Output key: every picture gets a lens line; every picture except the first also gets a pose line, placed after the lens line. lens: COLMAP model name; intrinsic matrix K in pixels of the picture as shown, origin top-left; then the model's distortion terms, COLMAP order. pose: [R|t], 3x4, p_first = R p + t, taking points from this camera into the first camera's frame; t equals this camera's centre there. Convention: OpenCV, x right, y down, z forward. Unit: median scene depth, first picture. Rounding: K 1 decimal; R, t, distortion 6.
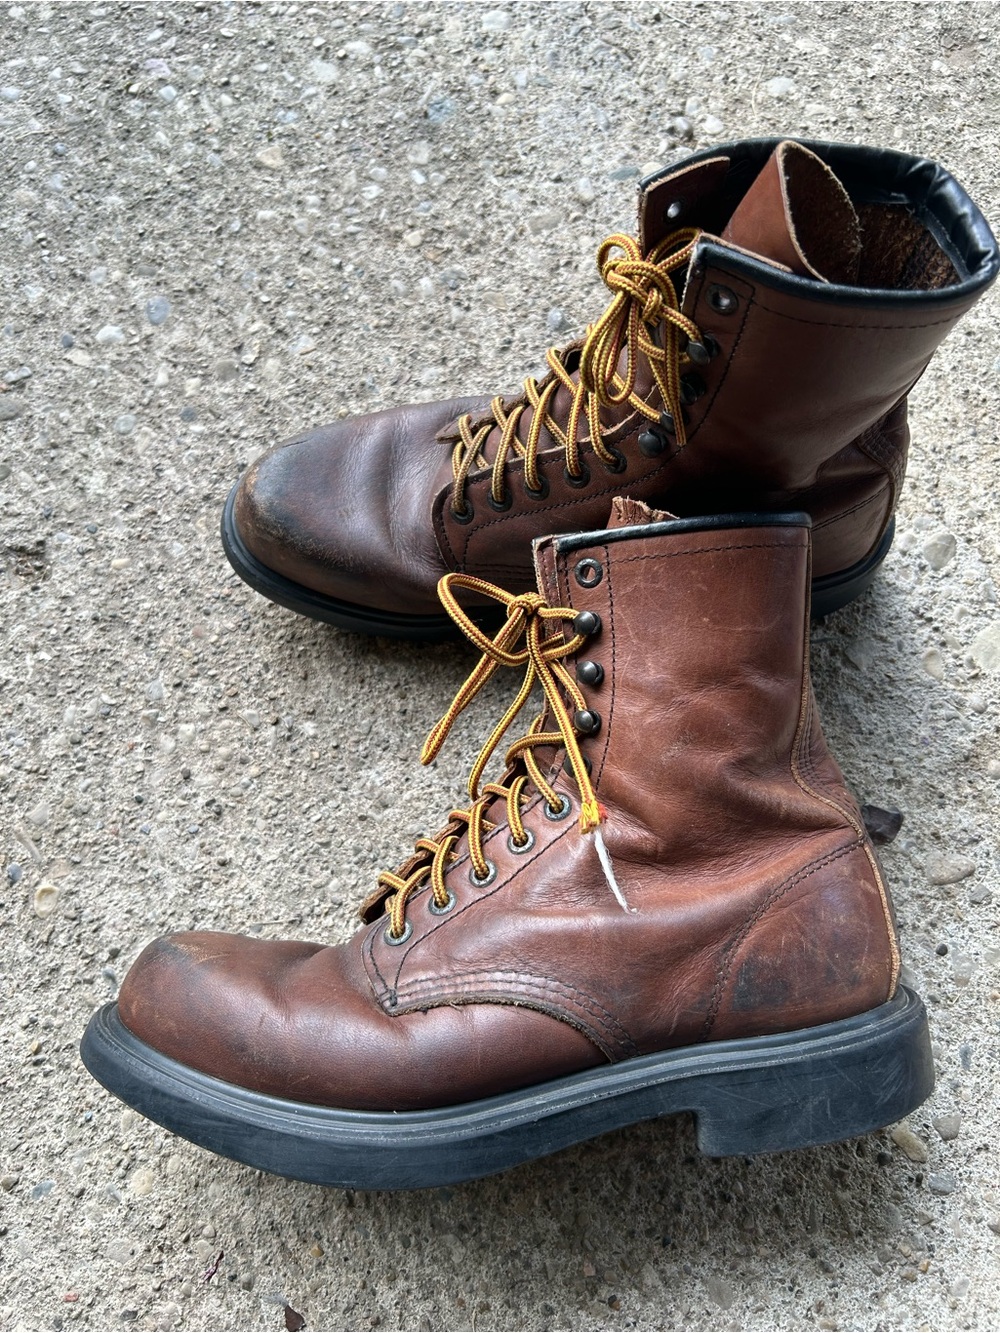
lens RADIAL K [[1014.3, 0, 490.8], [0, 1014.3, 660.2], [0, 0, 1]] dist [0.021096, -0.033152]
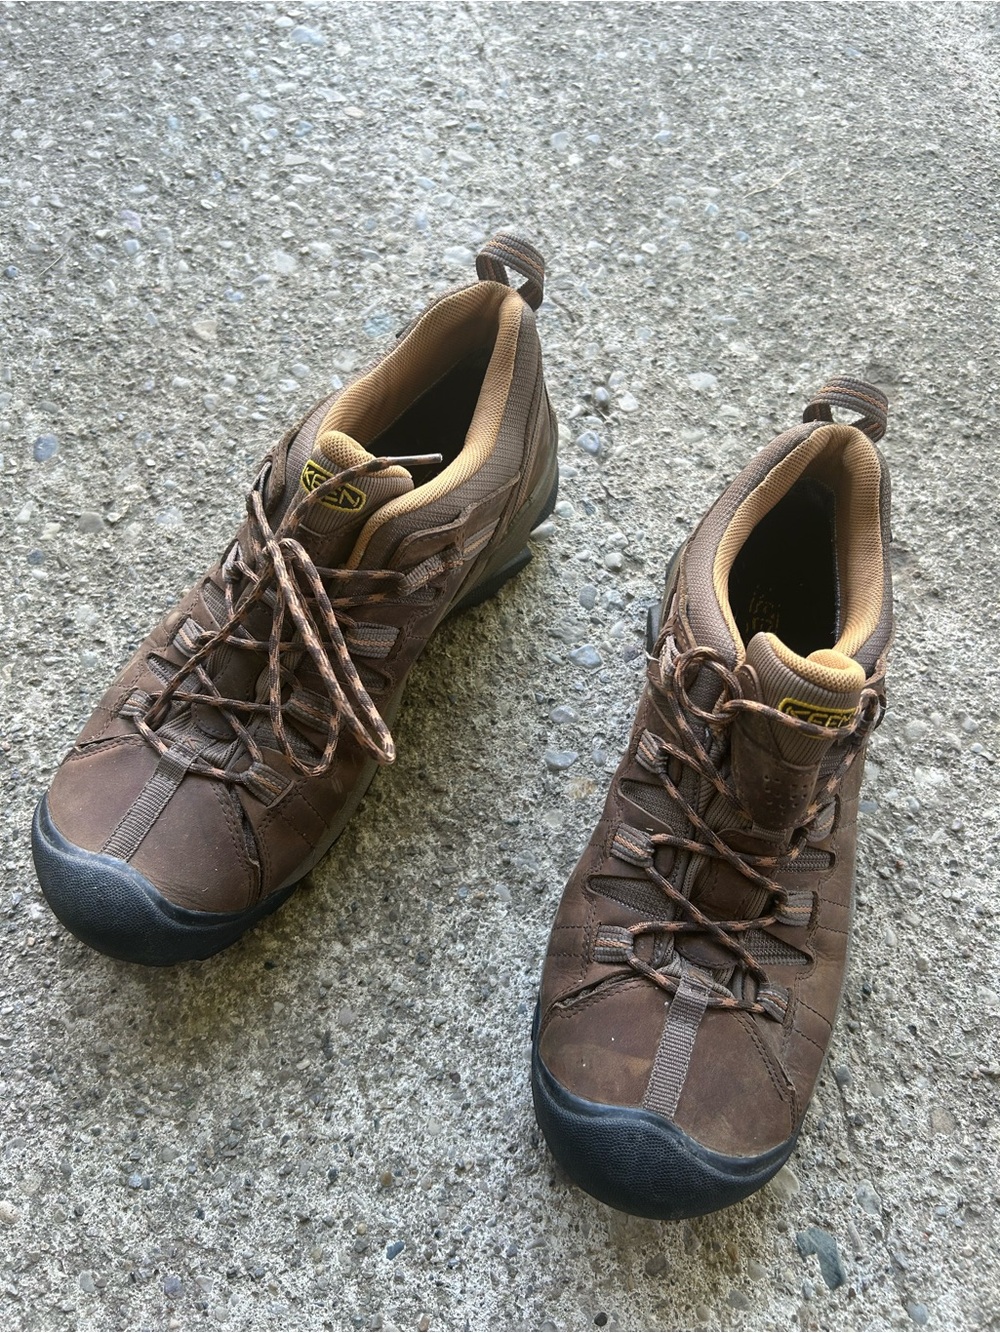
lens RADIAL K [[1014.3, 0, 497.3], [0, 1014.3, 661.0], [0, 0, 1]] dist [0.021096, -0.033152]
pose [[0.971326, 0.237752, -0.000849, 0.157786], [-0.236334, 0.965131, -0.112550, -0.129420], [-0.025939, 0.109523, 0.993646, 0.006527]]
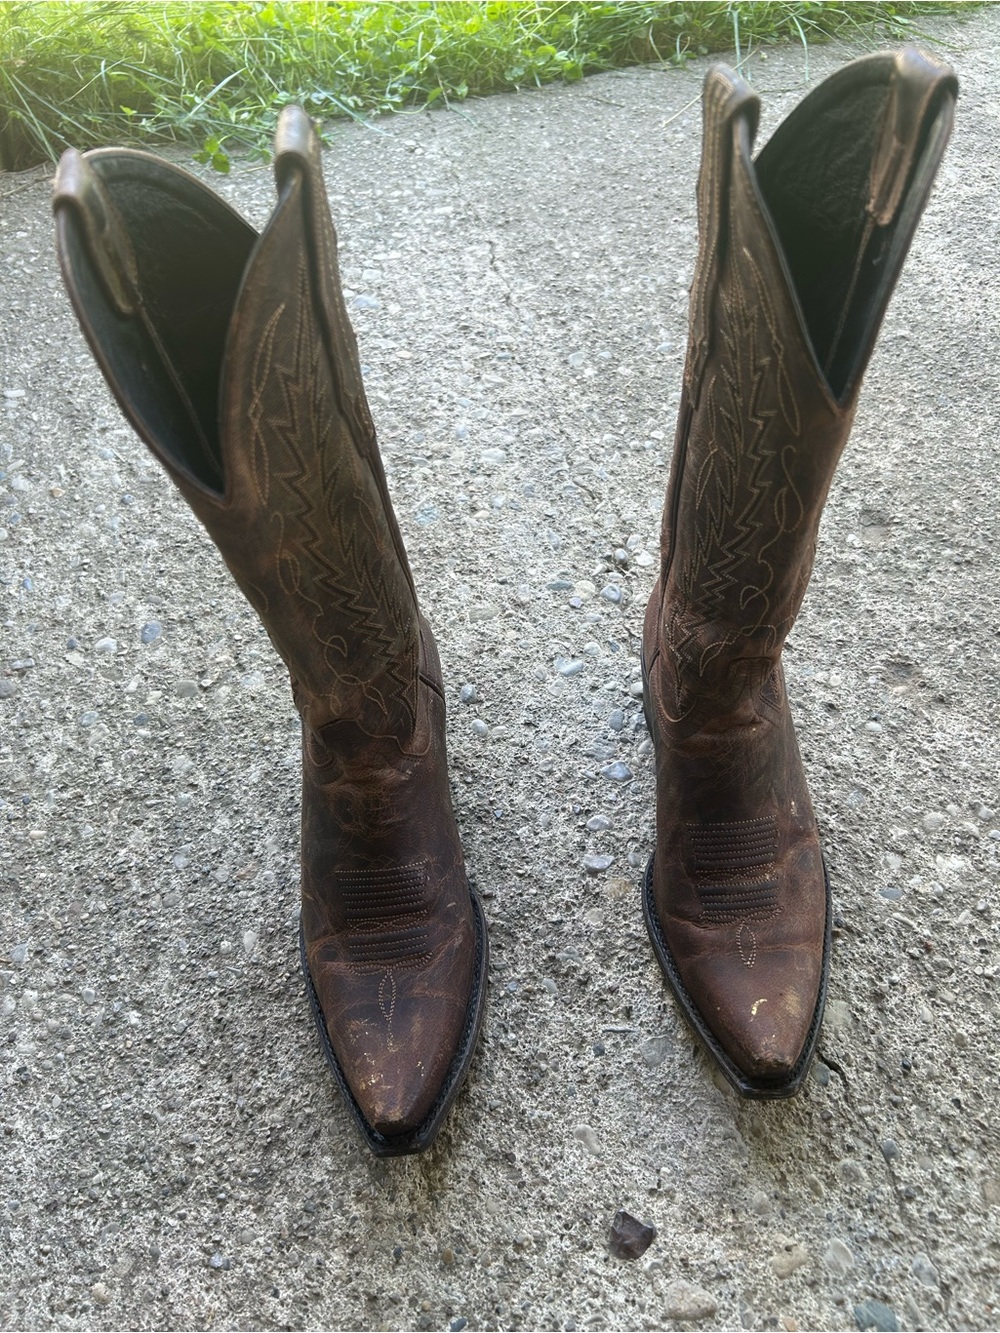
lens RADIAL K [[1014.3, 0, 502.5], [0, 1014.3, 661.5], [0, 0, 1]] dist [0.021096, -0.033152]
pose [[0.978458, 0.158808, -0.131910, 0.238845], [-0.191821, 0.935567, -0.296512, -0.034235], [0.076322, 0.315428, 0.945875, -0.092197]]
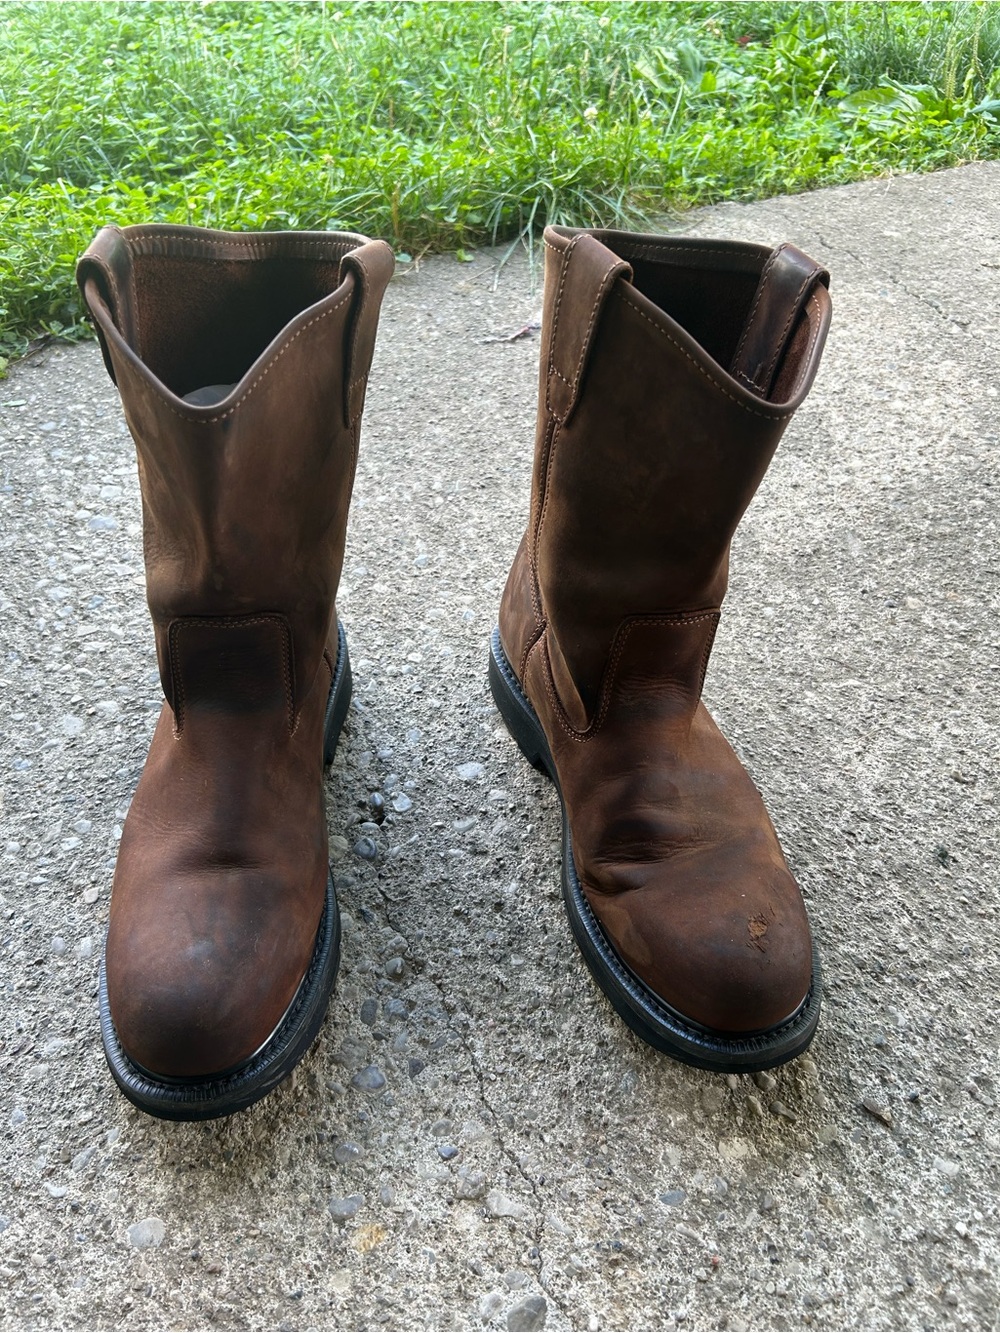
lens RADIAL K [[1014.3, 0, 491.5], [0, 1014.3, 655.6], [0, 0, 1]] dist [0.021096, -0.033152]
pose [[0.997099, 0.075829, -0.006654, 0.322060], [-0.071435, 0.901942, -0.425909, -0.219486], [-0.026295, 0.425148, 0.904742, -0.062007]]
